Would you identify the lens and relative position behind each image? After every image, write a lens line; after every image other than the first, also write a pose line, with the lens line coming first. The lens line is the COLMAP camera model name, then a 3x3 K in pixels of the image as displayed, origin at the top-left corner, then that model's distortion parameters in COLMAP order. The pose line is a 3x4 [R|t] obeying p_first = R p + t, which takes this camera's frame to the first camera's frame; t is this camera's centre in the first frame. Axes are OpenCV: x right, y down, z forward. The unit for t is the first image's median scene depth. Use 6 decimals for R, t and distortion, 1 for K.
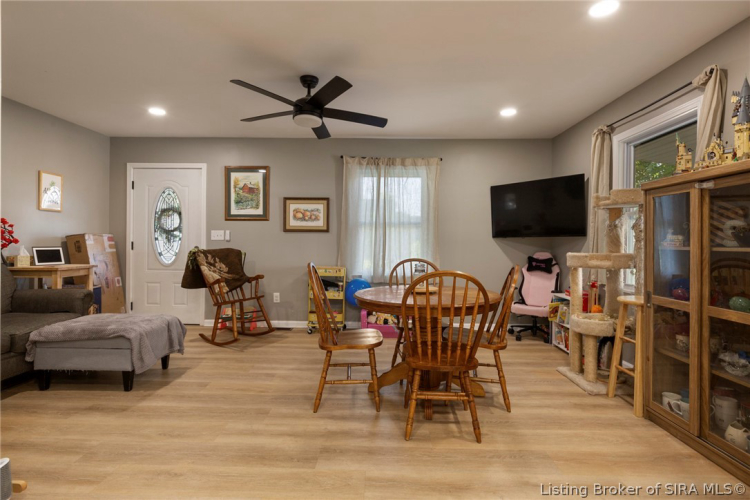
lens RADIAL K [[384.0, 0, 375.0], [0, 384.0, 250.0], [0, 0, 1]] dist [0.000611, 0.000298]
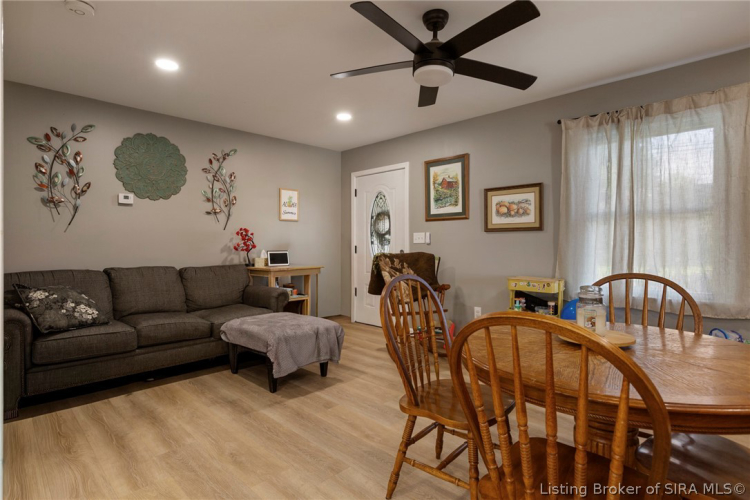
lens RADIAL K [[388.3, 0, 375.0], [0, 388.3, 250.0], [0, 0, 1]] dist [-0.002209, 0.000446]
pose [[0.723699, 0.000097, -0.690116, 0.156874], [-0.003484, 0.999988, -0.003514, -0.005911], [0.690107, 0.004947, 0.723690, 0.255953]]
